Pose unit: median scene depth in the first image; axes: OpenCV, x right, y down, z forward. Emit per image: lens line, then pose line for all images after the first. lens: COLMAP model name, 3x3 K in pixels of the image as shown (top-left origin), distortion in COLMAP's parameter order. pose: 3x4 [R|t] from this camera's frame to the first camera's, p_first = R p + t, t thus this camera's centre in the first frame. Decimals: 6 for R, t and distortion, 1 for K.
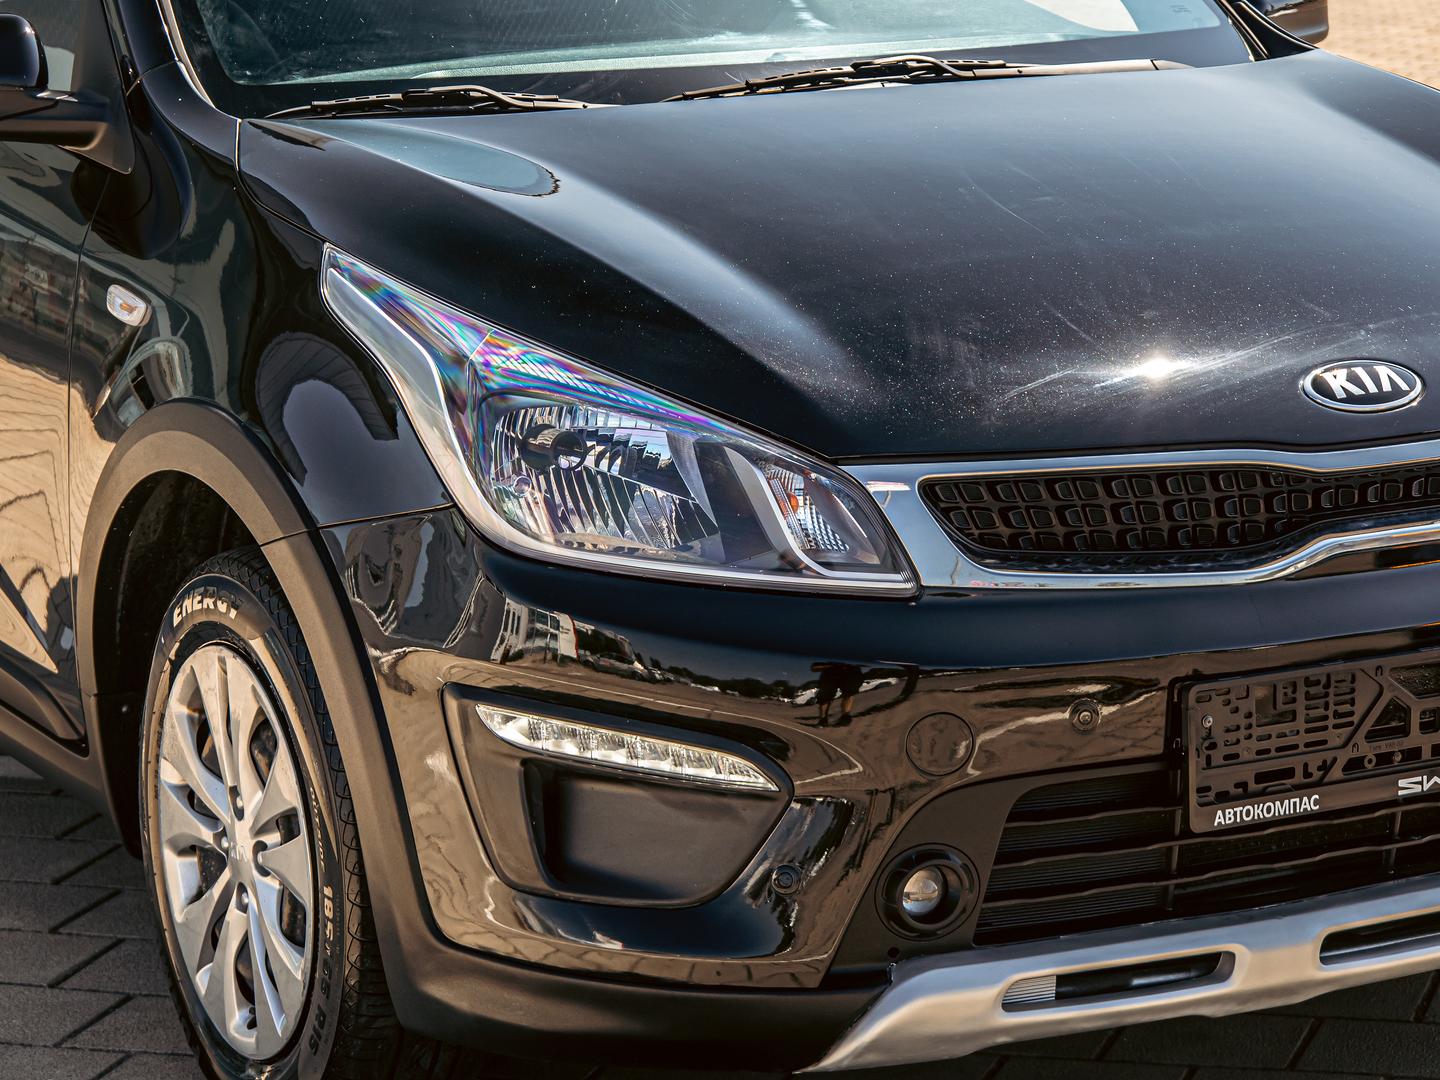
lens RADIAL K [[4121.6, 0, 720.0], [0, 4121.6, 540.0], [0, 0, 1]] dist [-0.162501, 1.728799]
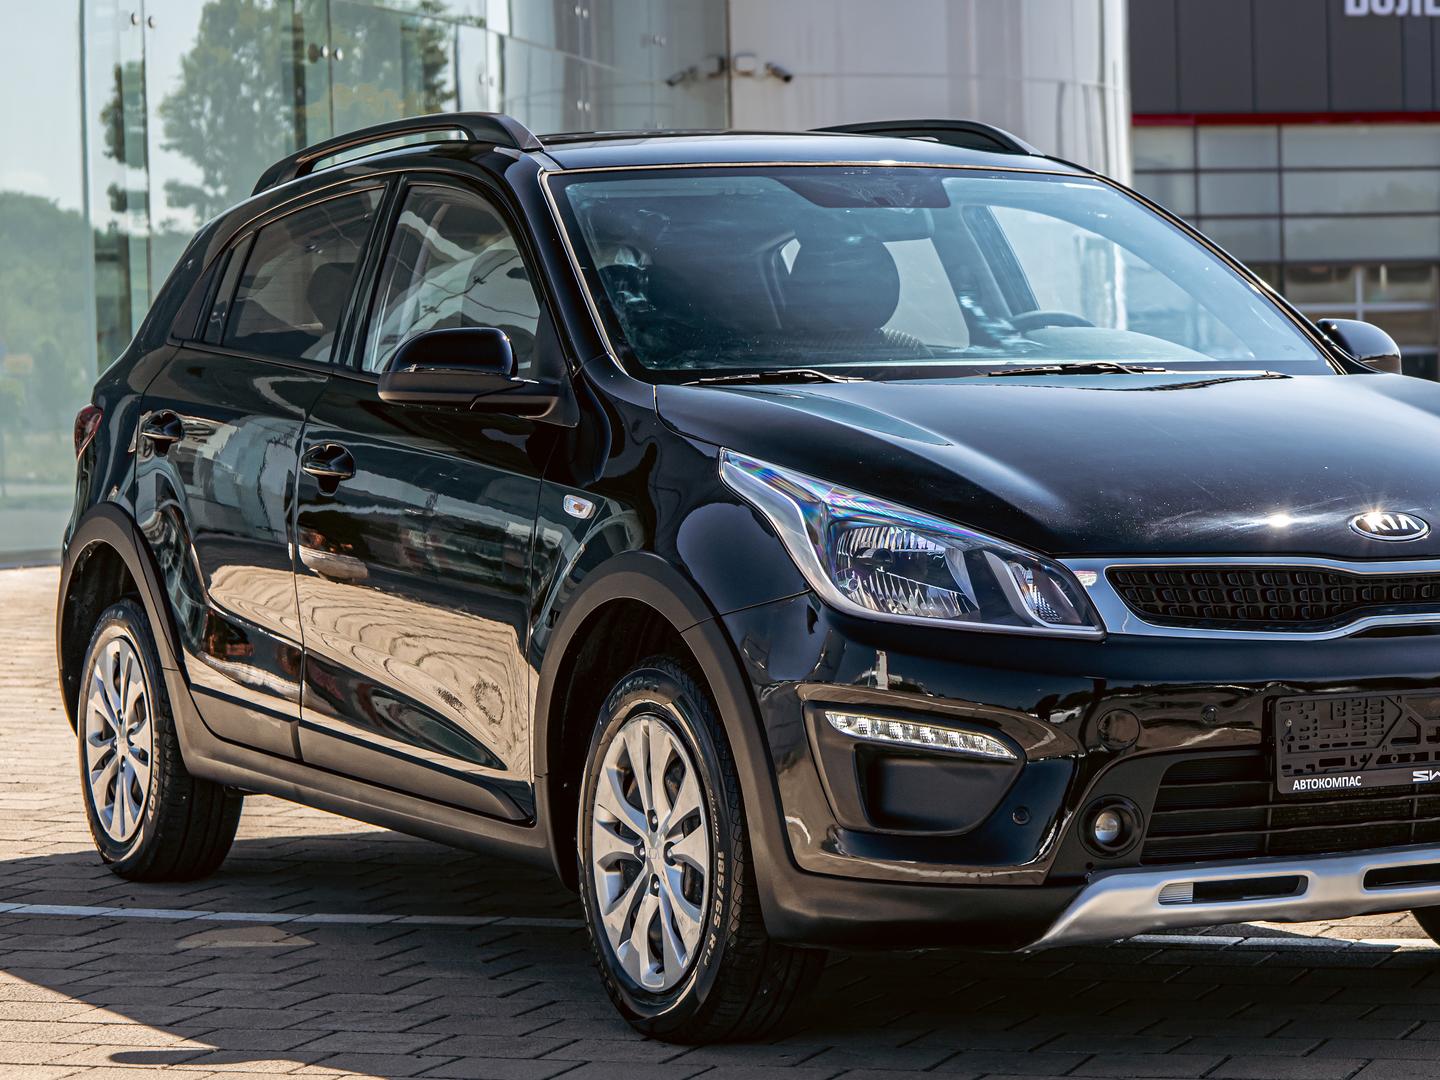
lens RADIAL K [[4121.6, 0, 720.0], [0, 4121.6, 540.0], [0, 0, 1]] dist [-0.162501, 1.728799]
pose [[0.998995, 0.007660, -0.044173, -0.030061], [-0.013954, 0.989481, -0.143986, 0.201505], [0.042605, 0.144458, 0.988593, -0.572403]]
